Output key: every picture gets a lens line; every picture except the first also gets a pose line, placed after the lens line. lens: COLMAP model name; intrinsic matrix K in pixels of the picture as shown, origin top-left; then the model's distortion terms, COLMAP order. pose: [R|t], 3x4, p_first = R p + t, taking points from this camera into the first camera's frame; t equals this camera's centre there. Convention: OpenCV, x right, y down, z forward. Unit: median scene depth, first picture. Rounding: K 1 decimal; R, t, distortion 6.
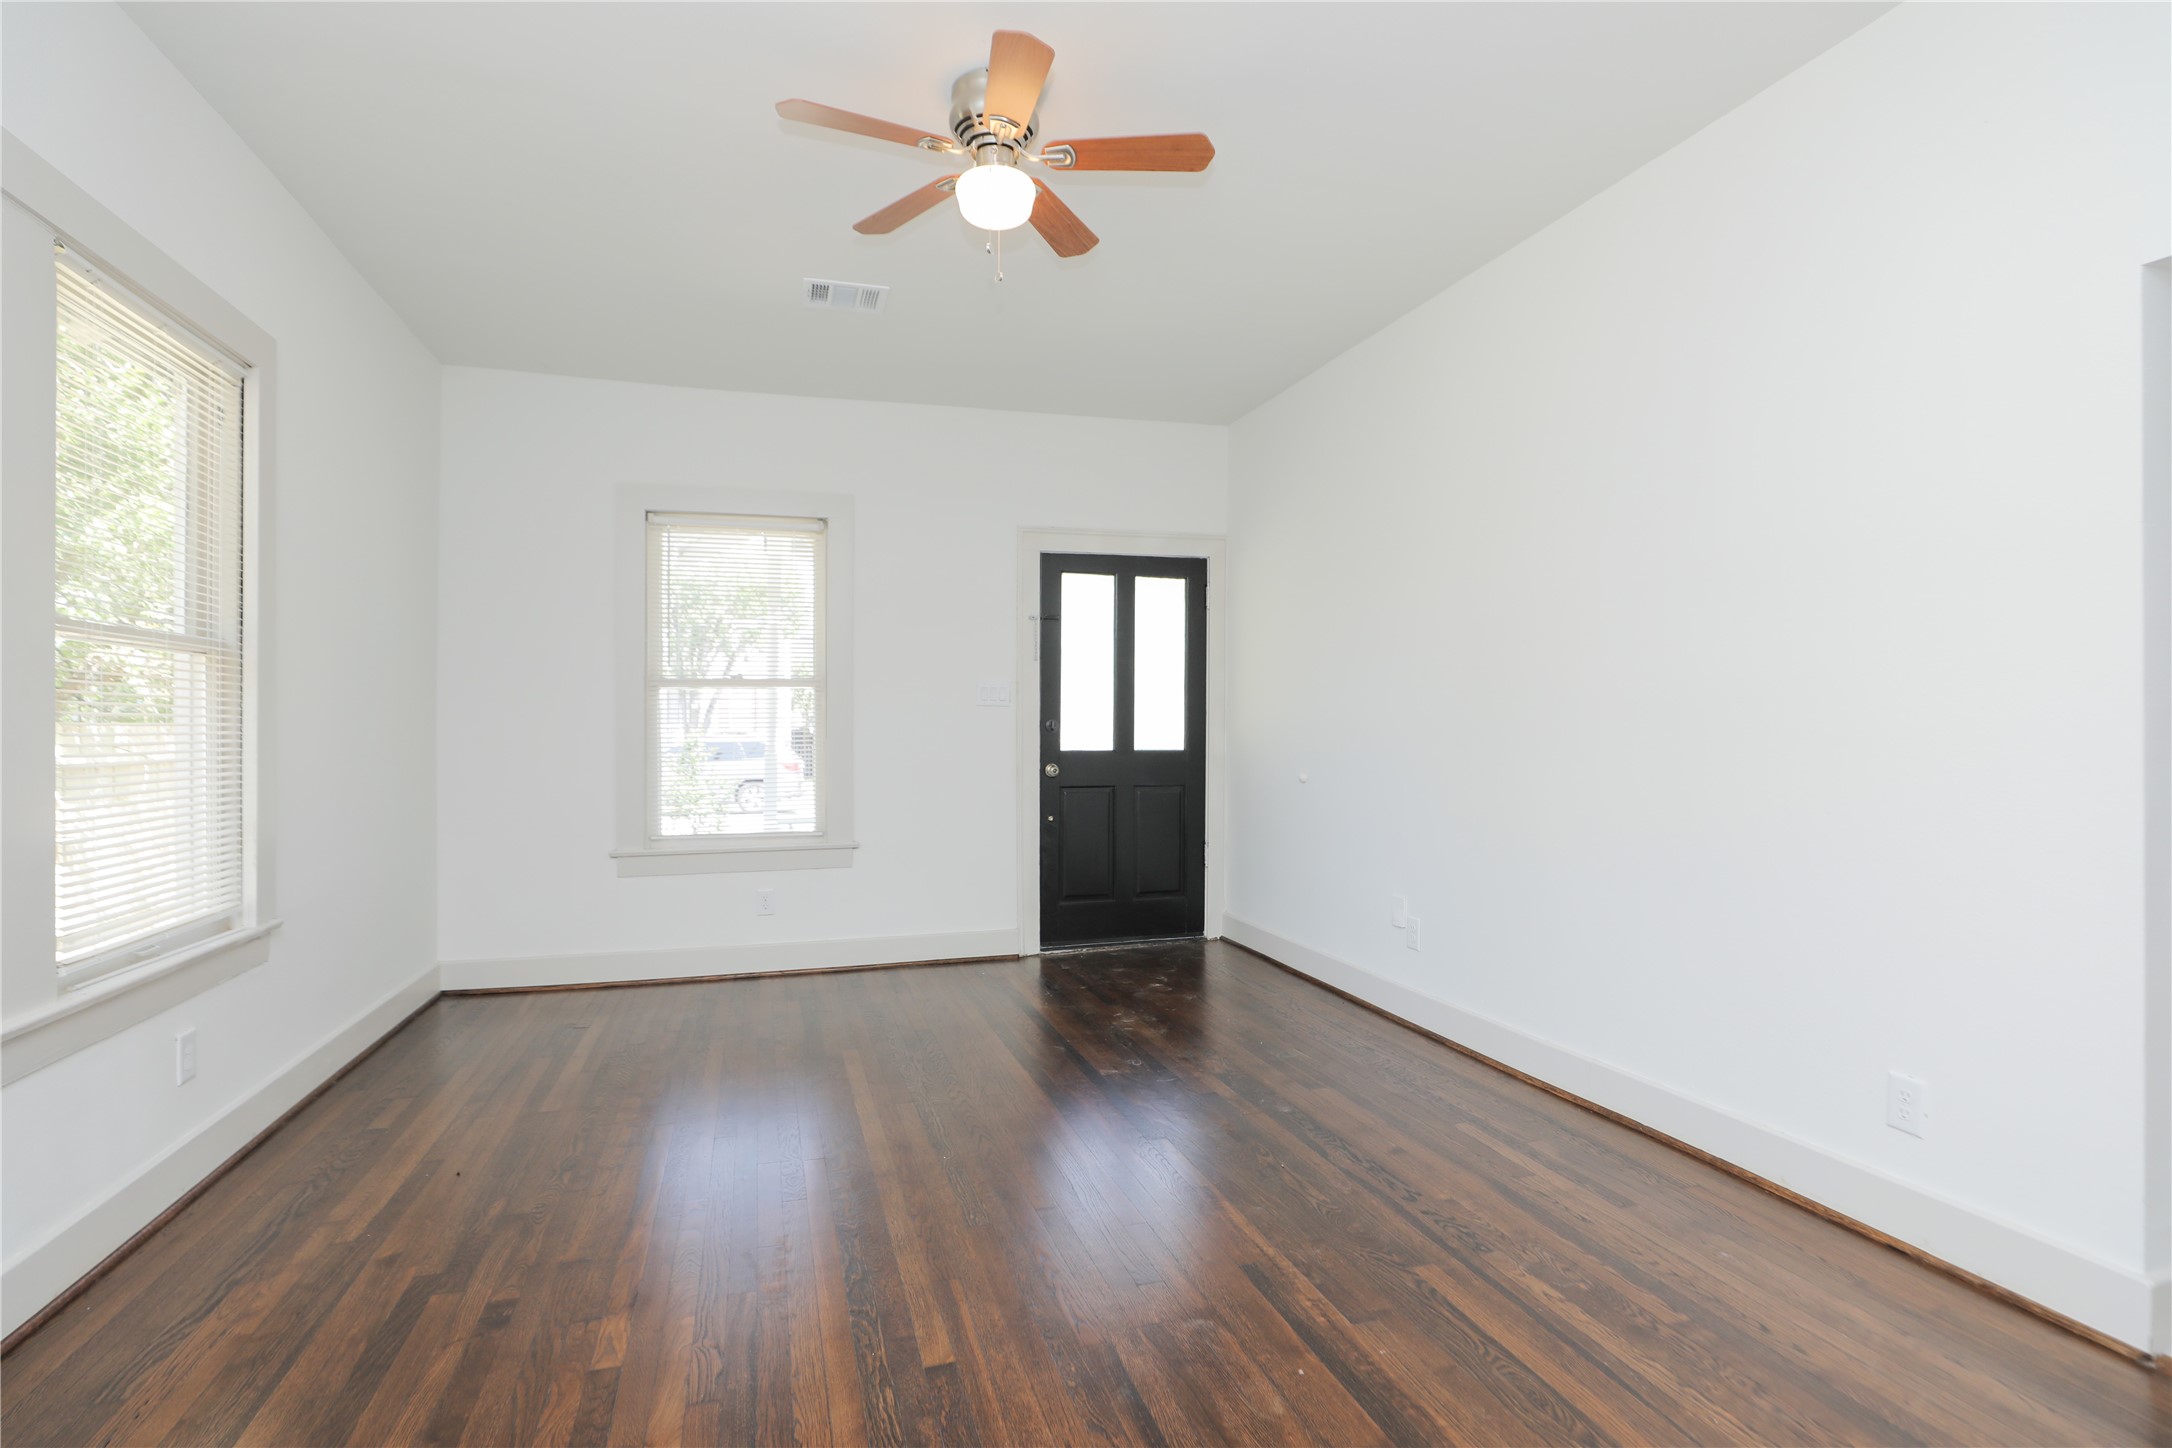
lens RADIAL K [[1053.9, 0, 1082.7], [0, 1053.9, 721.7], [0, 0, 1]] dist [-0.039907, 0.012566]
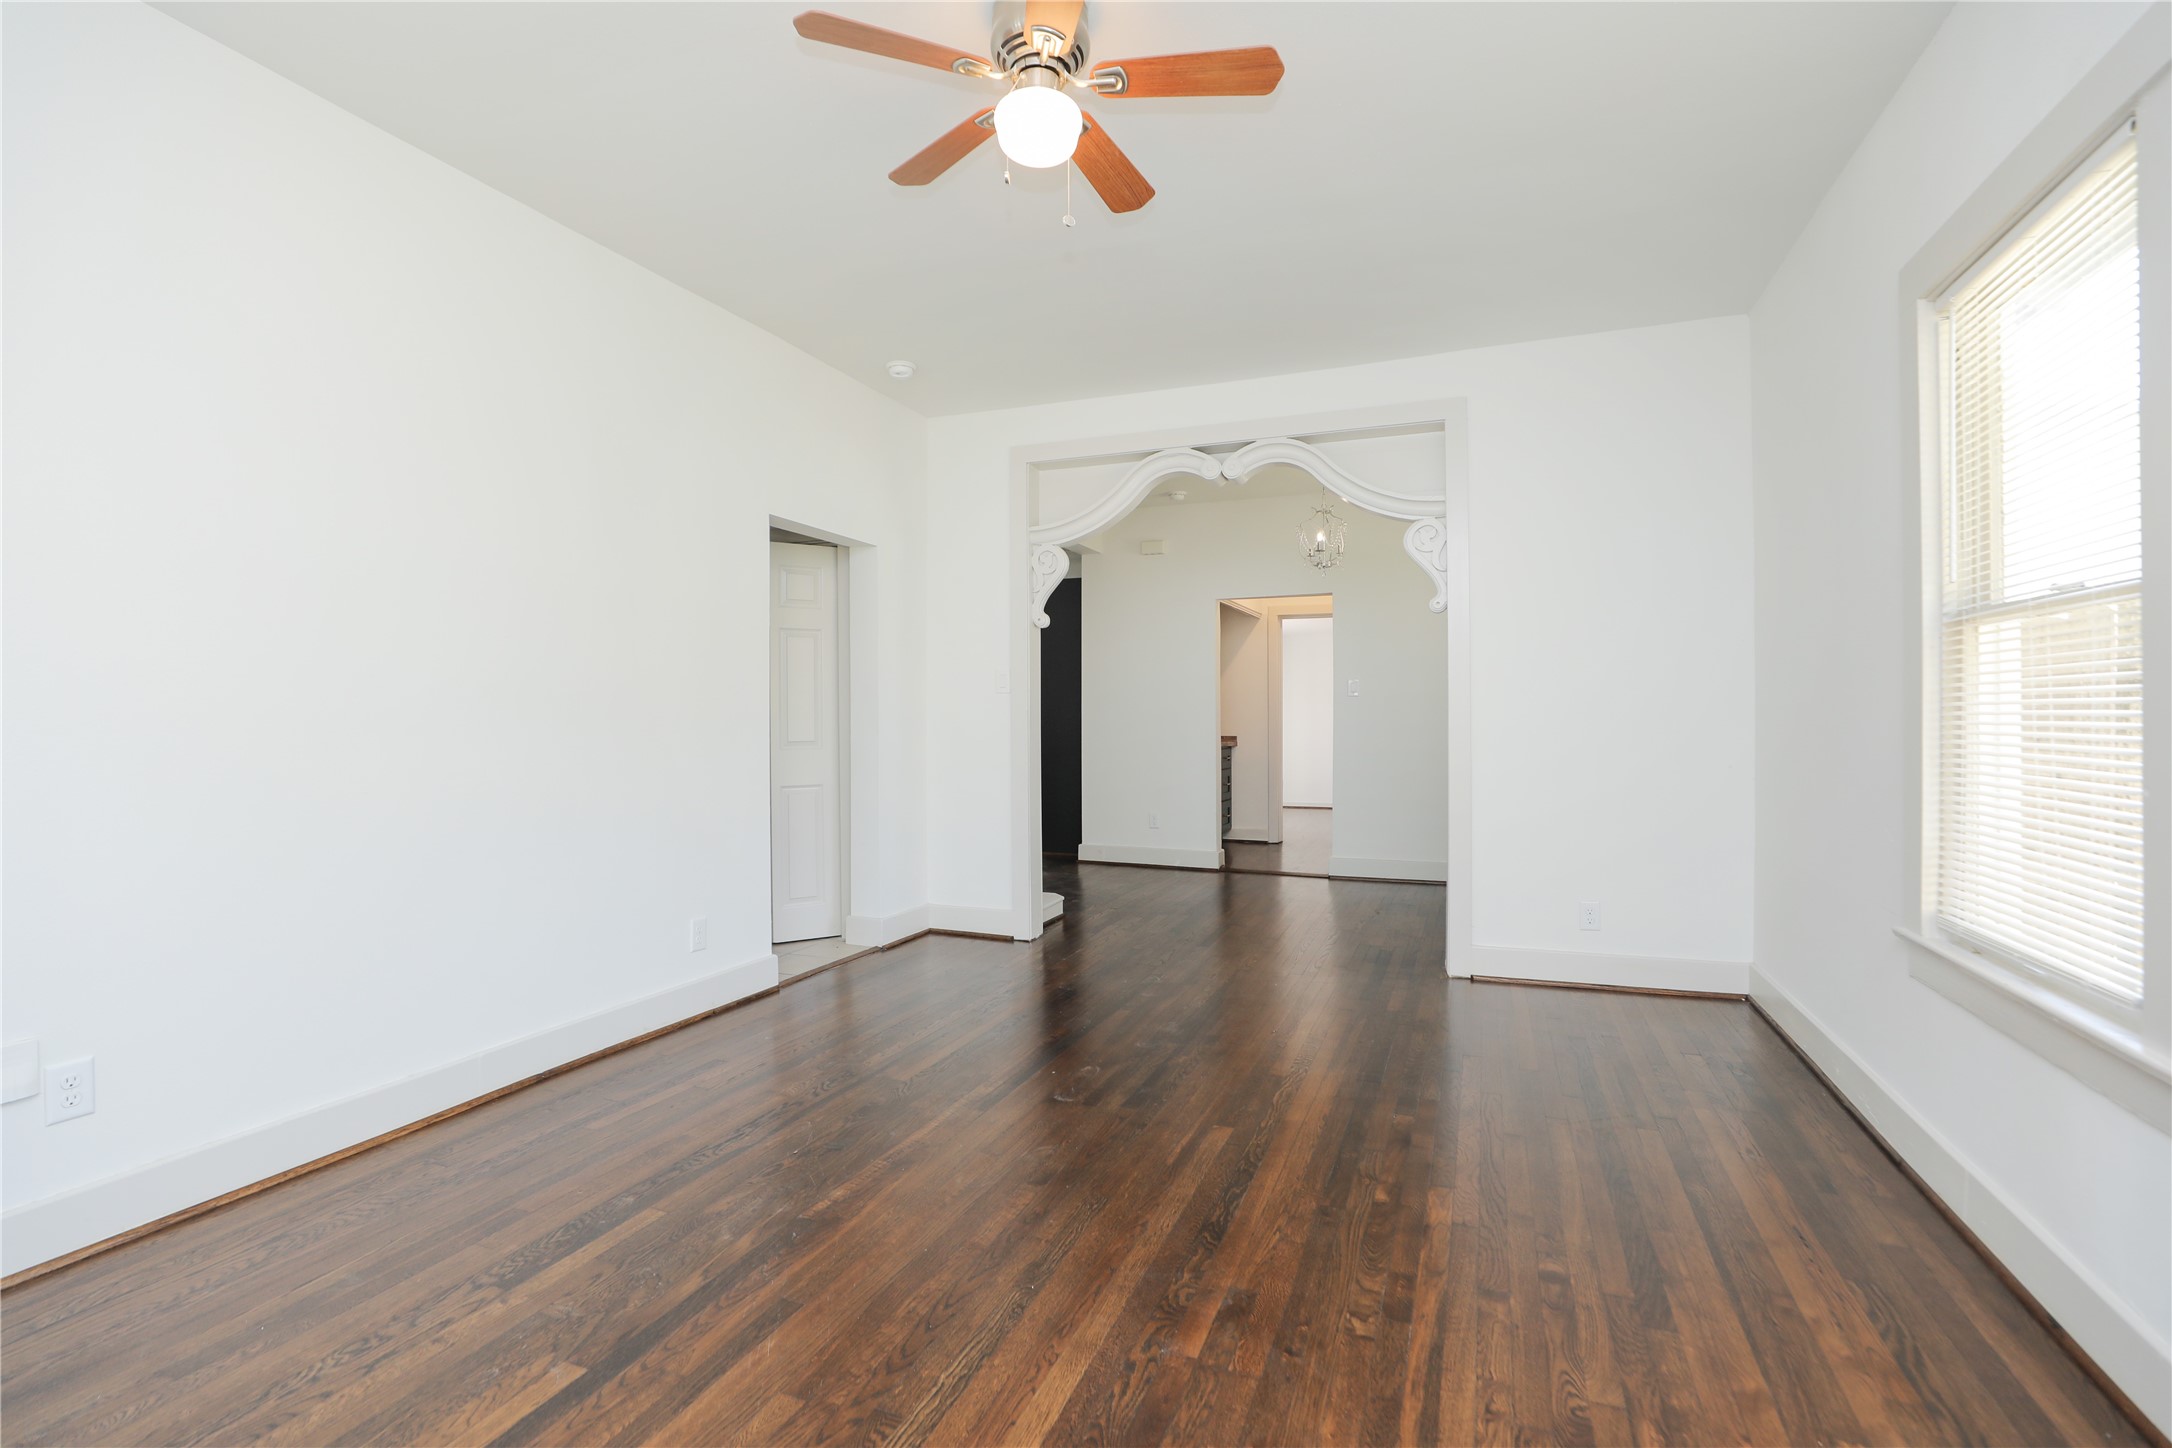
lens RADIAL K [[988.3, 0, 1080.9], [0, 988.3, 722.9], [0, 0, 1]] dist [-0.047343, 0.014810]
pose [[-0.774902, 0.001407, 0.632080, -0.514709], [0.002712, 0.999996, 0.001099, 0.011264], [-0.632076, 0.002566, -0.774903, 1.303942]]
